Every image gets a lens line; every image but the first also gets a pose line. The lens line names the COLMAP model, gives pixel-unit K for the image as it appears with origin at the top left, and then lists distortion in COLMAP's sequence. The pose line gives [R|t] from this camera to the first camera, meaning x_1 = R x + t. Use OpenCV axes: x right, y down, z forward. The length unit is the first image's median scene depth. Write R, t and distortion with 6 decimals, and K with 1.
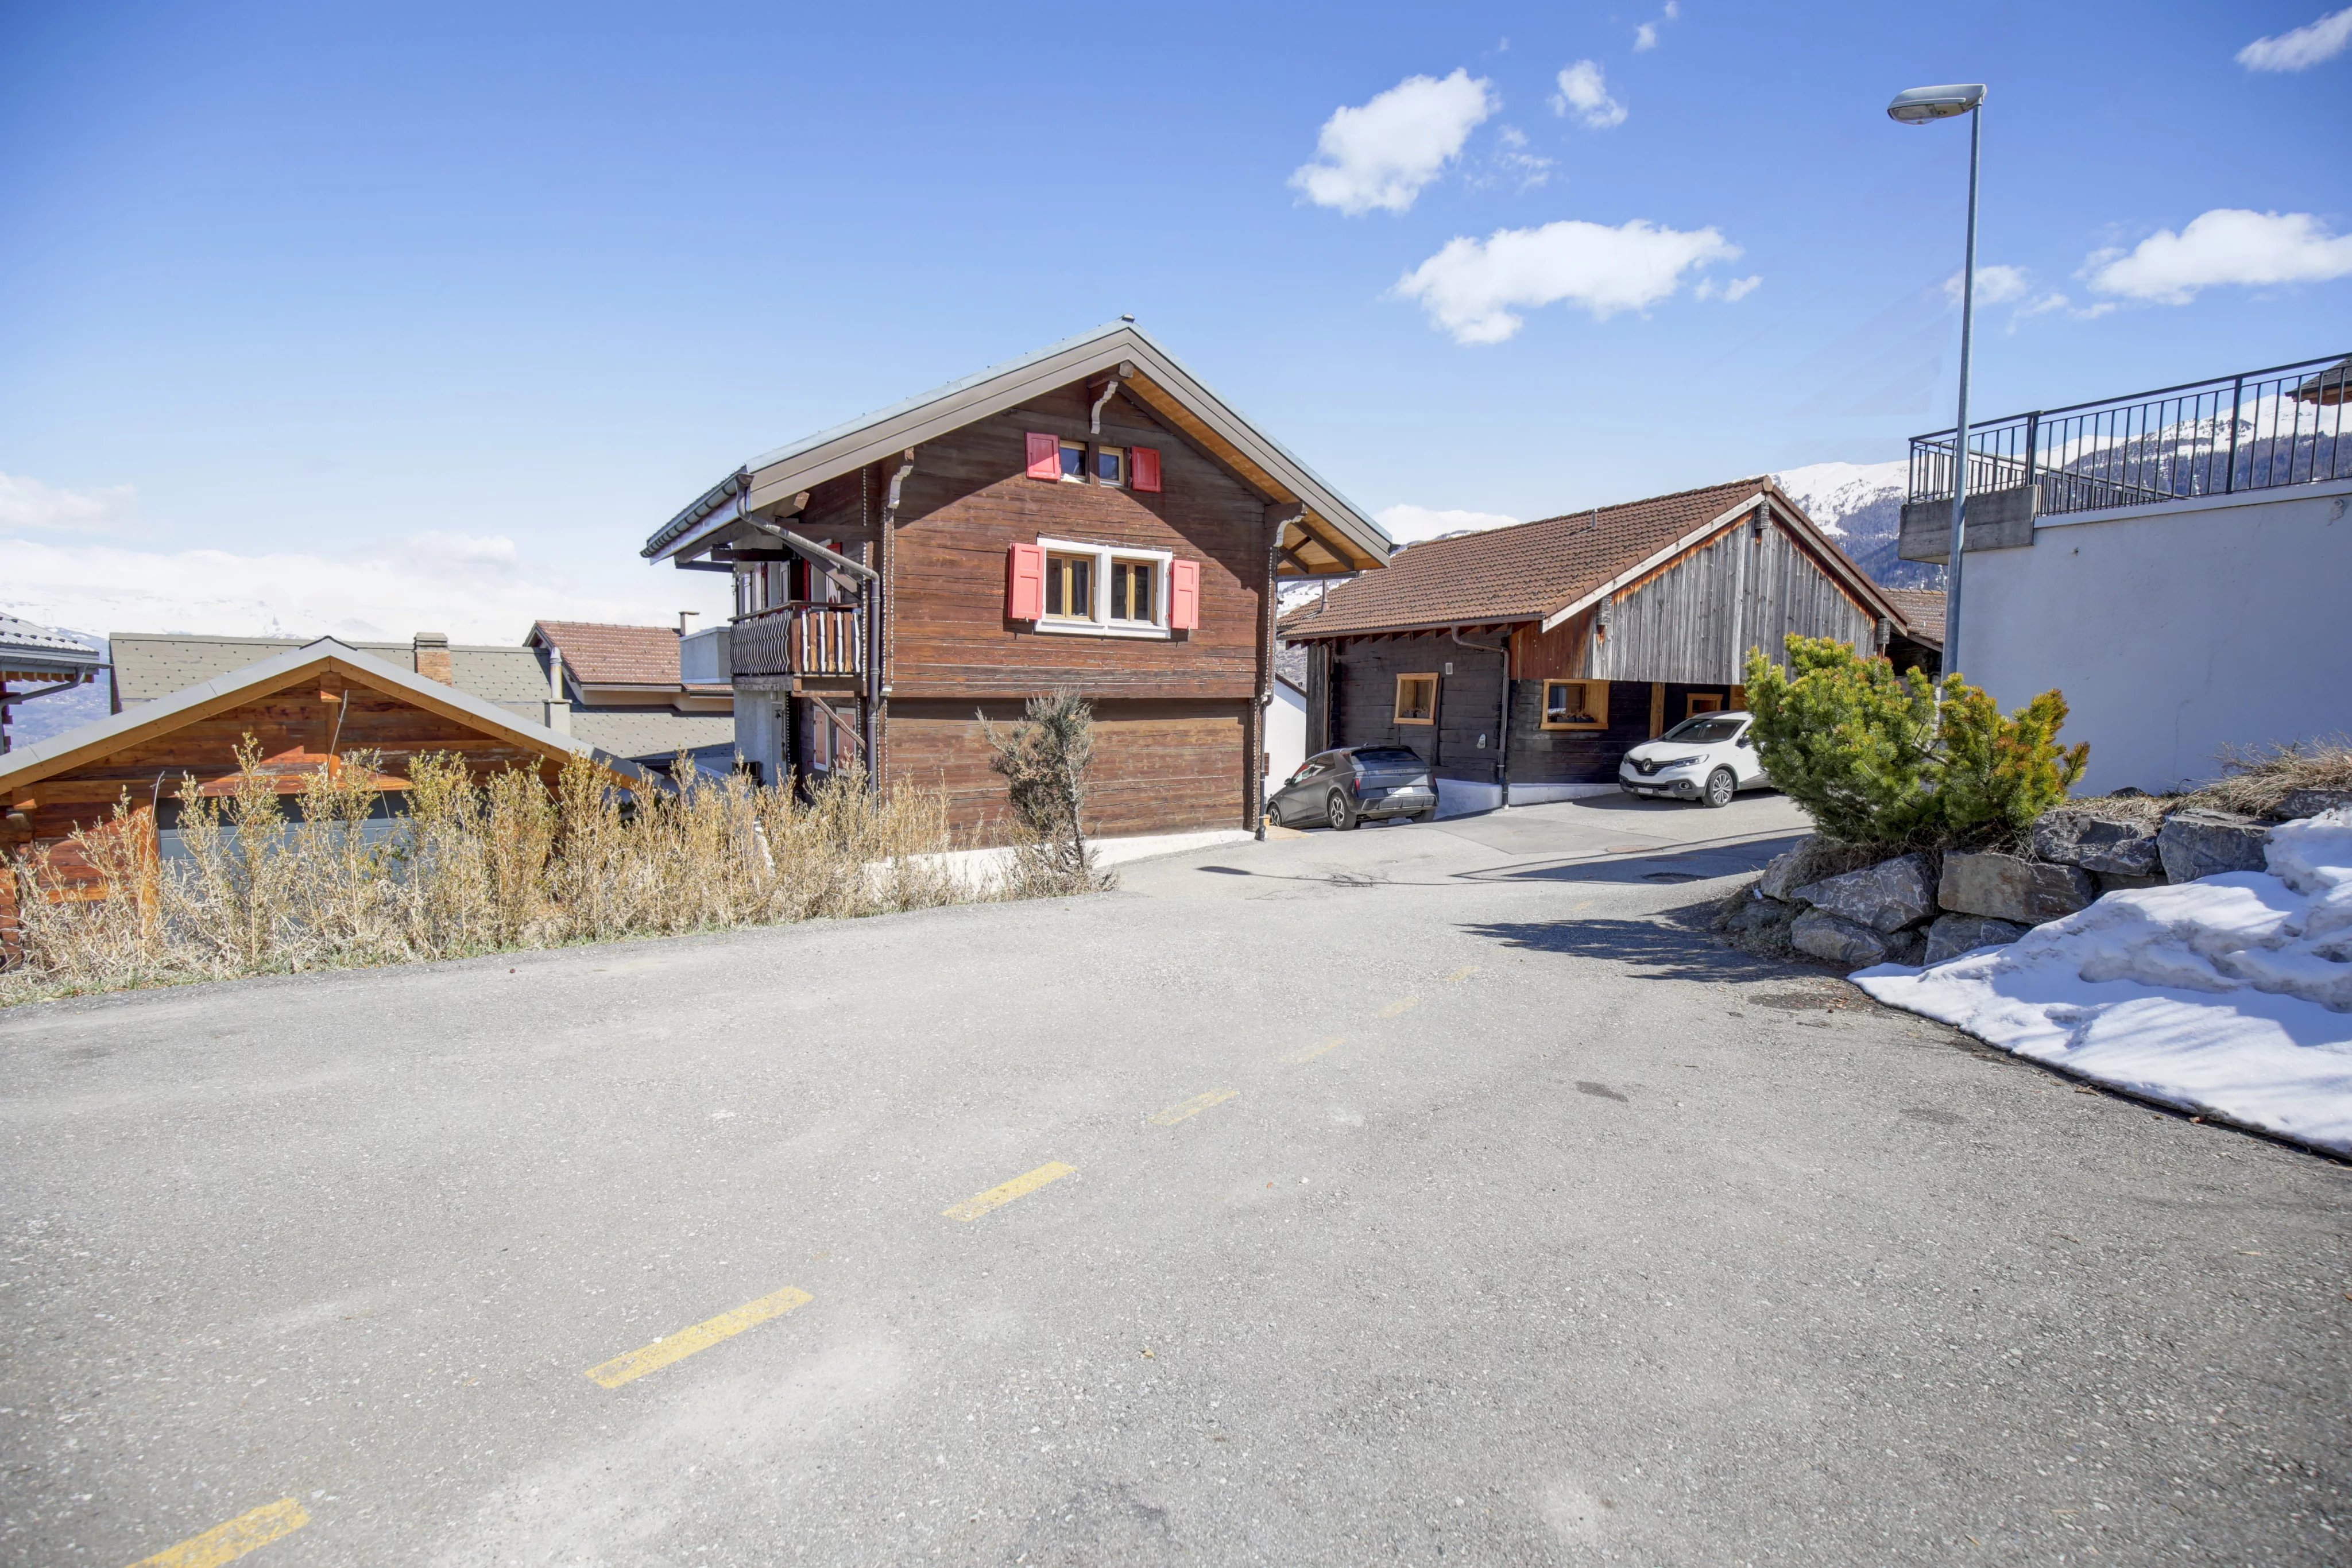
lens RADIAL K [[1071.0, 0, 1203.7], [0, 1071.0, 788.6], [0, 0, 1]] dist [-0.040361, 0.009164]
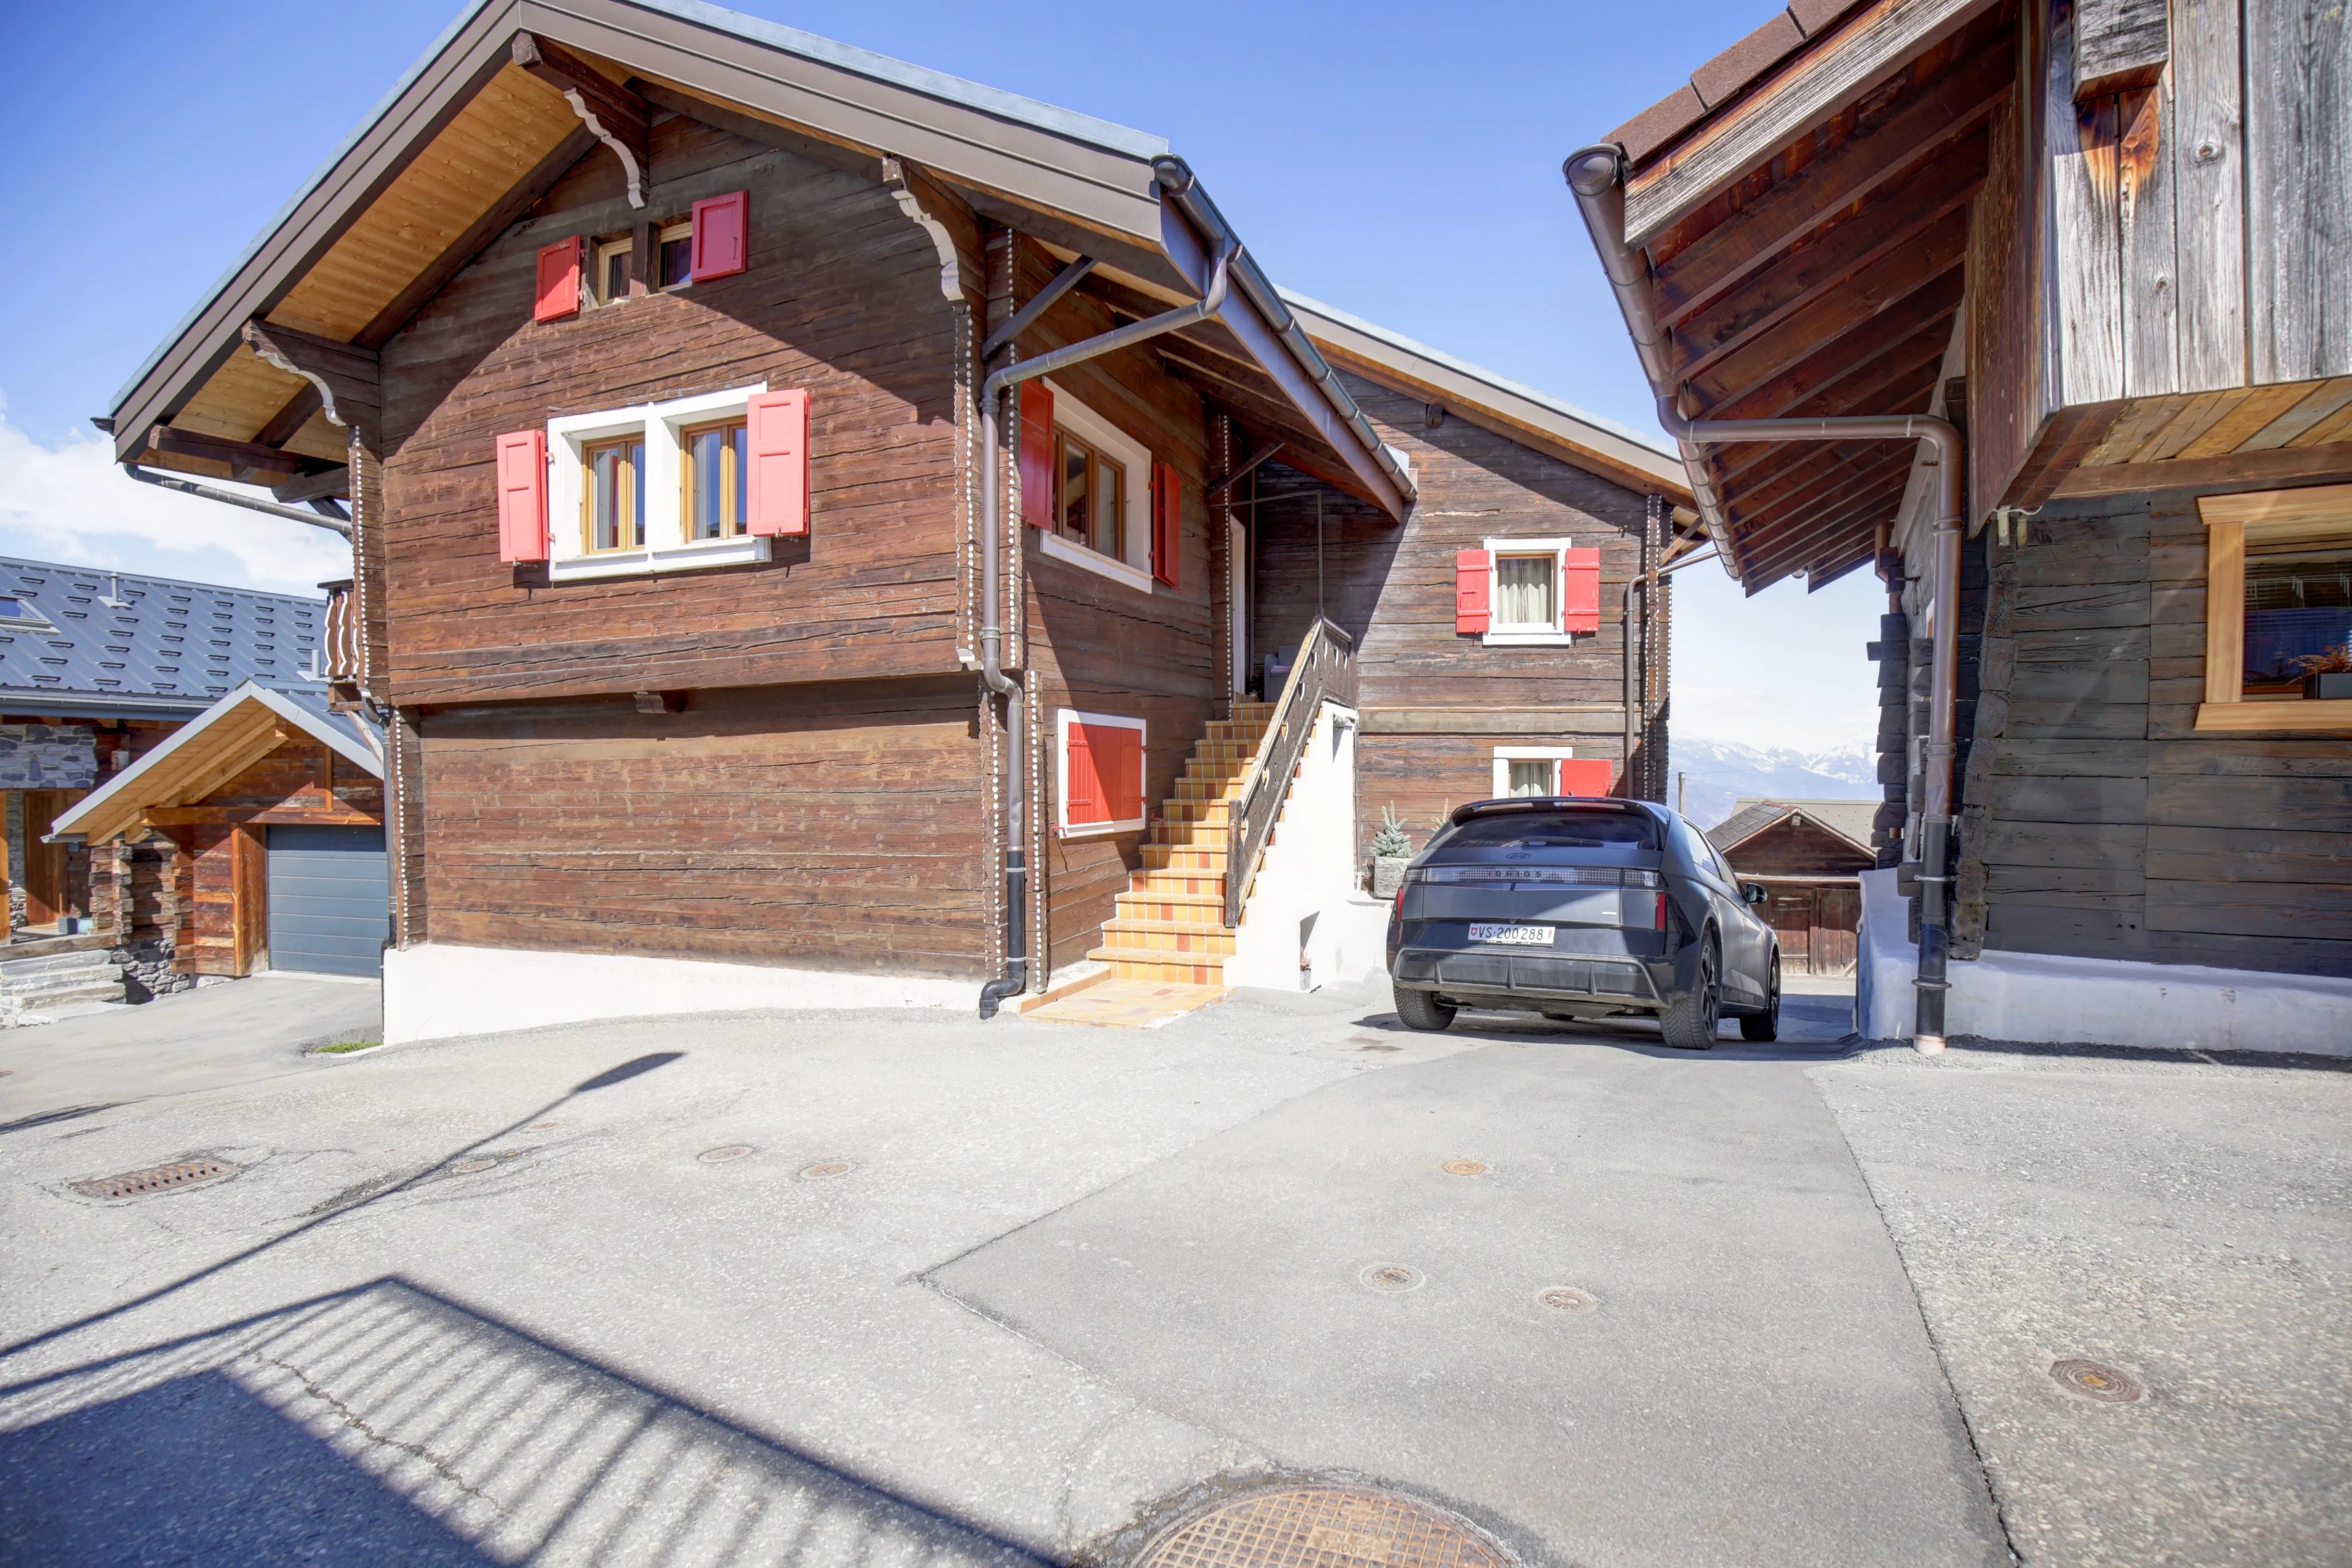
lens RADIAL K [[1071.0, 0, 1203.7], [0, 1071.0, 788.6], [0, 0, 1]] dist [-0.040361, 0.009164]
pose [[0.594357, -0.007402, -0.804167, 0.464801], [-0.055330, 0.997212, -0.050074, -0.024580], [0.802295, 0.074256, 0.592291, 0.874188]]
